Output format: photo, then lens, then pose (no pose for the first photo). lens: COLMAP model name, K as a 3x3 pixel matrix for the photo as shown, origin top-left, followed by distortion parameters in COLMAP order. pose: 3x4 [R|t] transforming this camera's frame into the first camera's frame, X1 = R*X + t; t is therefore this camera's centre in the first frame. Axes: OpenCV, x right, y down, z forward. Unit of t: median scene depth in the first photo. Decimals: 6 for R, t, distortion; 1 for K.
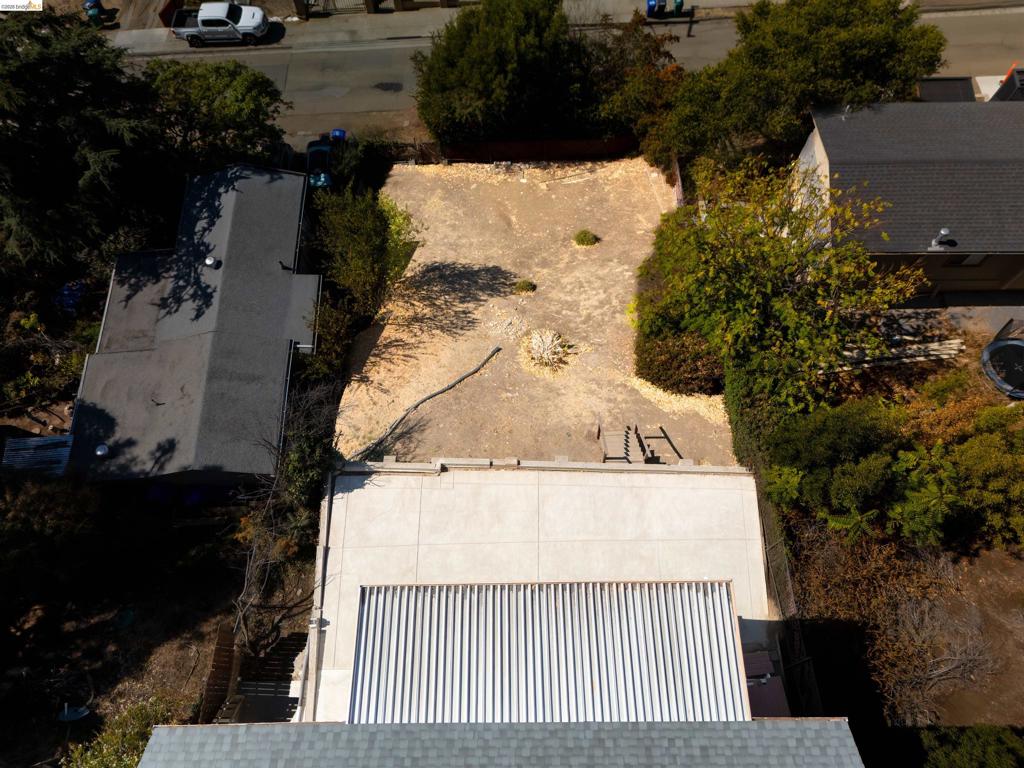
lens RADIAL K [[713.8, 0, 507.6], [0, 713.8, 383.9], [0, 0, 1]] dist [0.062378, 0.001030]
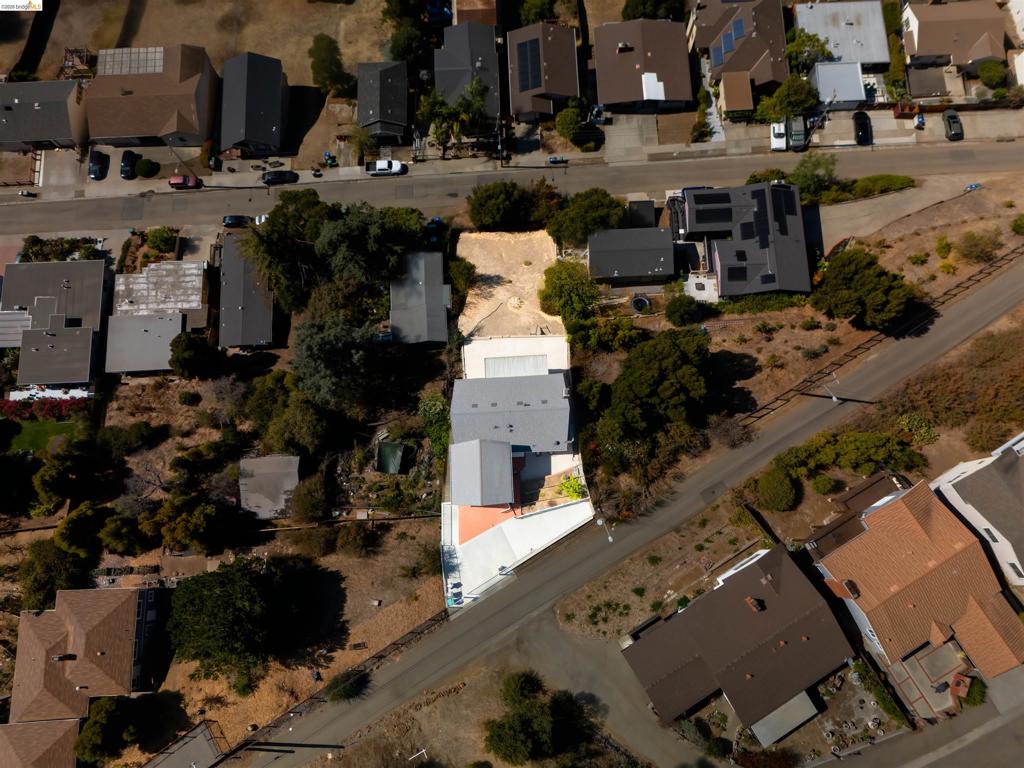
lens RADIAL K [[713.8, 0, 508.6], [0, 713.8, 388.9], [0, 0, 1]] dist [0.062378, 0.001030]
pose [[0.998698, -0.043097, 0.027280, -0.091880], [0.037391, 0.982379, 0.183122, -0.274521], [-0.034691, -0.181863, 0.982712, -2.474367]]
